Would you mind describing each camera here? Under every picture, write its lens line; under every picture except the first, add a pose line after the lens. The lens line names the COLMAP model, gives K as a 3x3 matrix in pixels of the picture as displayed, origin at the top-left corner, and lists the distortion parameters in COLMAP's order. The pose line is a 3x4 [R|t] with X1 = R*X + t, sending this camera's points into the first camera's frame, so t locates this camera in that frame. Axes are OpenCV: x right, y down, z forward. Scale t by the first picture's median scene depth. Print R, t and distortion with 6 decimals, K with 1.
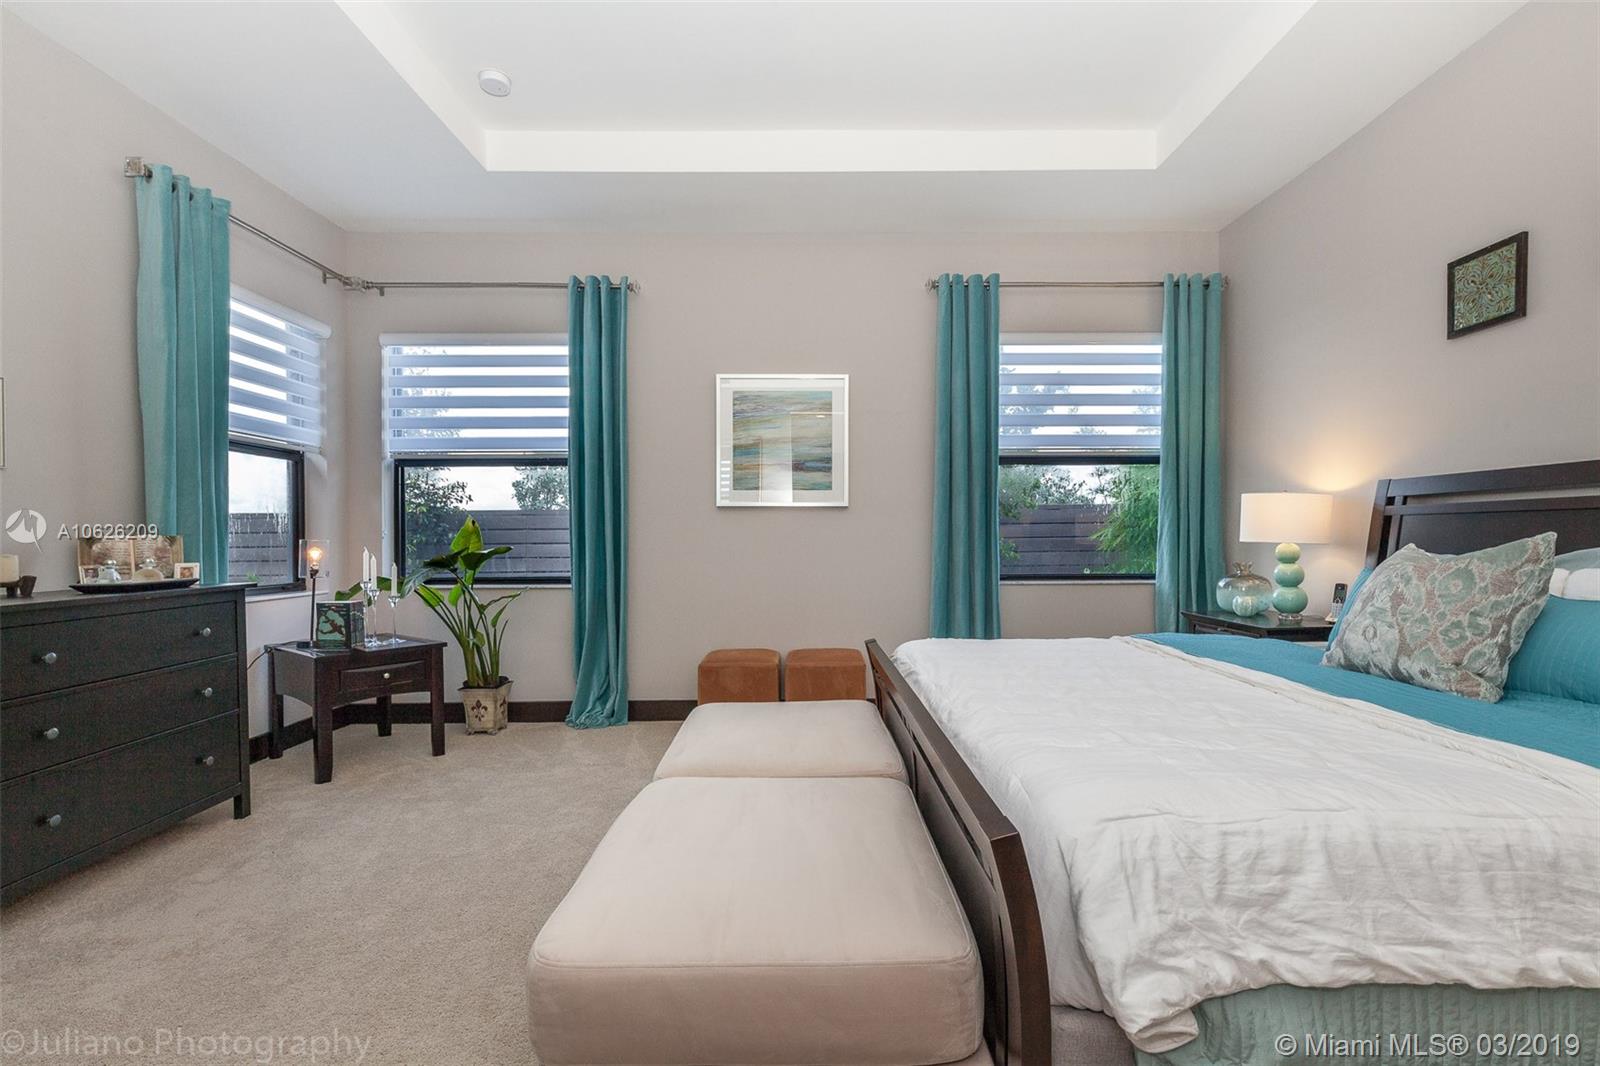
lens RADIAL K [[725.6, 0, 802.2], [0, 725.6, 536.9], [0, 0, 1]] dist [-0.000466, 0.000415]
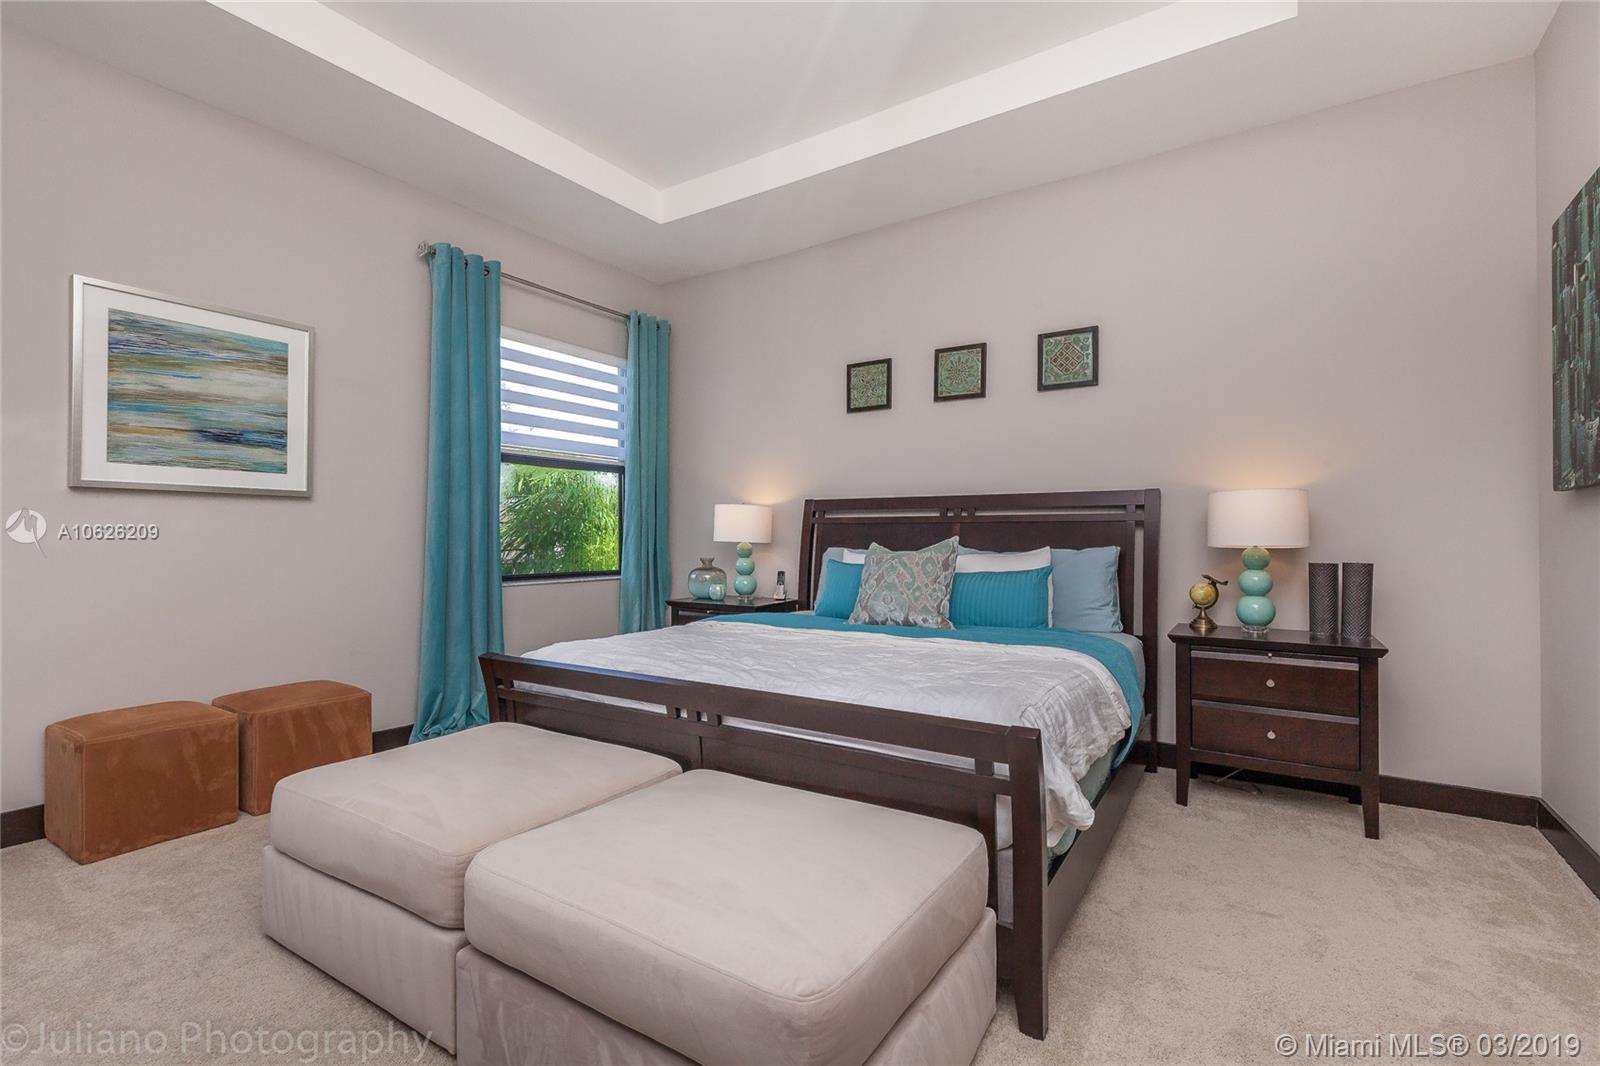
lens RADIAL K [[725.6, 0, 802.2], [0, 725.6, 536.9], [0, 0, 1]] dist [-0.000466, 0.000415]
pose [[0.554985, 0.005884, 0.831839, -0.305597], [-0.005143, 0.999980, -0.003642, 0.001552], [-0.831844, -0.002257, 0.555005, 0.135682]]
